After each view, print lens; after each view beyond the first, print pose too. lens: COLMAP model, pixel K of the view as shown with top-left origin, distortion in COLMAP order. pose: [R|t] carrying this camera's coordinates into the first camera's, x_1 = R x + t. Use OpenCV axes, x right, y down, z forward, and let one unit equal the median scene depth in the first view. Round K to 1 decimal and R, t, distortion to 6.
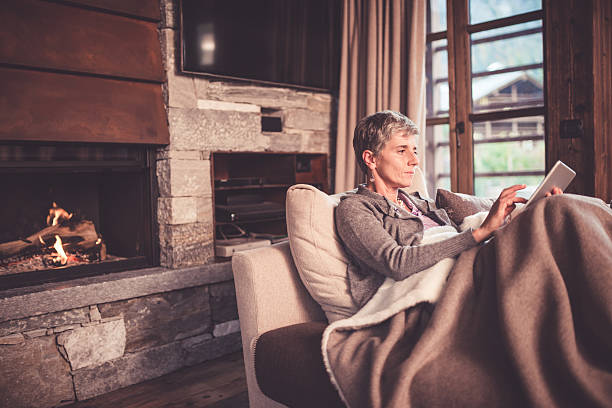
lens RADIAL K [[592.2, 0, 303.3], [0, 592.2, 203.7], [0, 0, 1]] dist [-0.013644, 0.000000]
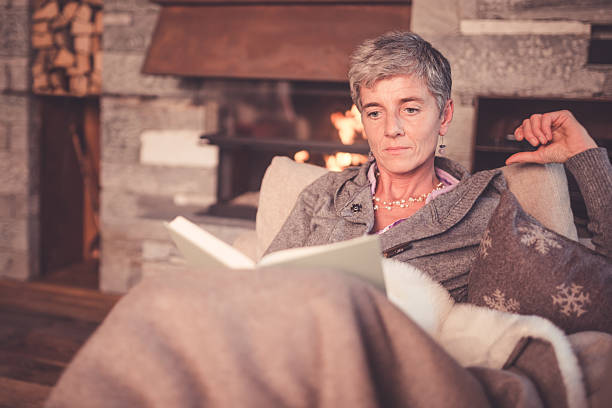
lens RADIAL K [[666.8, 0, 268.4], [0, 666.8, 171.5], [0, 0, 1]] dist [-0.017411, 0.000000]
pose [[0.417262, 0.151757, -0.896026, 0.486302], [-0.089549, 0.988026, 0.125638, -0.078806], [0.904363, 0.027814, 0.425856, 0.466920]]
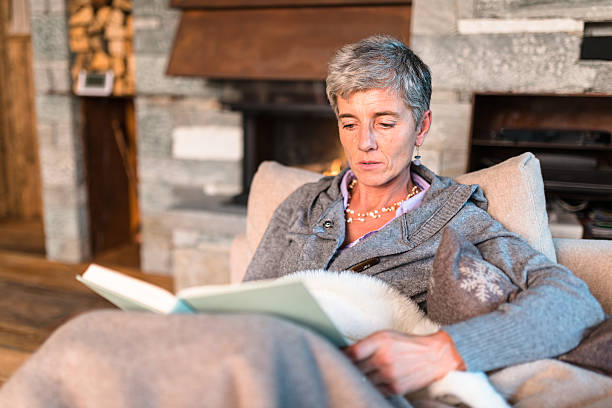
lens RADIAL K [[571.9, 0, 306.2], [0, 571.9, 206.3], [0, 0, 1]] dist [0.013705, 0.000000]
pose [[0.411206, 0.231521, -0.881651, 0.449689], [-0.069741, 0.972363, 0.222815, -0.098777], [0.908871, -0.030136, 0.415988, 0.531363]]
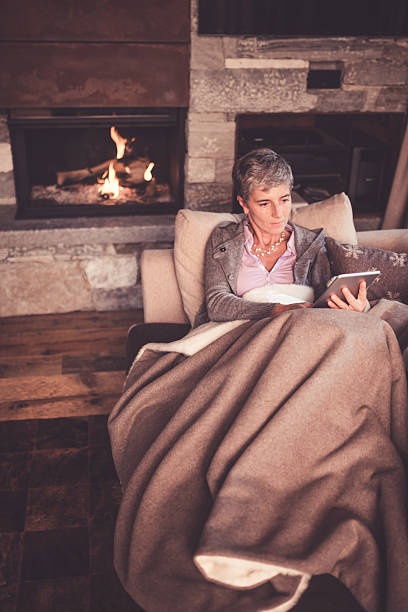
lens RADIAL K [[666.8, 0, 197.7], [0, 666.8, 310.2], [0, 0, 1]] dist [-0.017411, 0.000000]
pose [[0.791151, 0.311388, -0.526420, 0.505808], [-0.070881, 0.901576, 0.426775, -0.275540], [0.607500, -0.300330, 0.735354, 0.043516]]
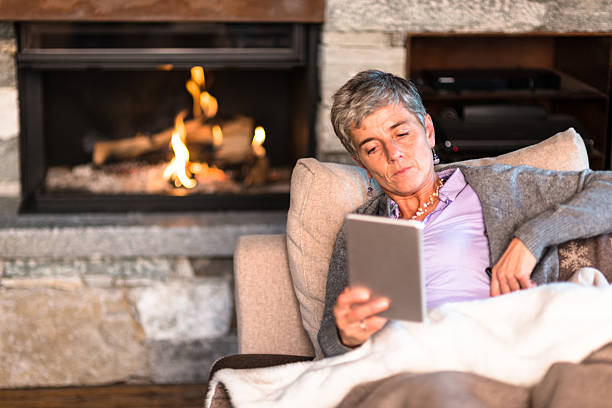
lens RADIAL K [[1402.2, 0, 305.5], [0, 1402.2, 210.3], [0, 0, 1]] dist [0.067096, 0.000000]
pose [[0.761902, 0.186129, -0.620372, 0.686274], [-0.065644, 0.975077, 0.211931, -0.214414], [0.644357, -0.120747, 0.755132, -0.128451]]
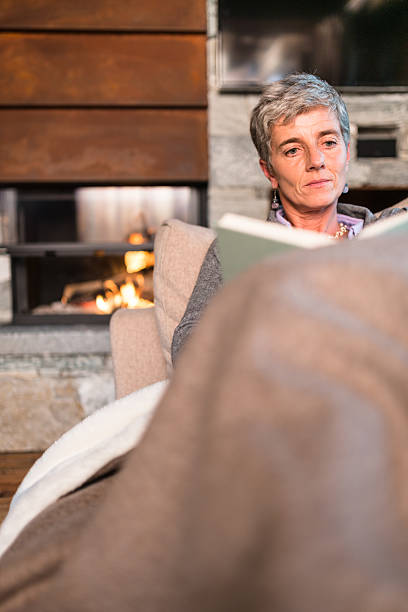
lens RADIAL K [[571.9, 0, 205.4], [0, 571.9, 305.7], [0, 0, 1]] dist [0.013705, 0.000000]
pose [[0.726169, 0.086199, -0.682092, 0.339700], [-0.039831, 0.995717, 0.083428, 0.009651], [0.686362, -0.033414, 0.726492, 0.391285]]
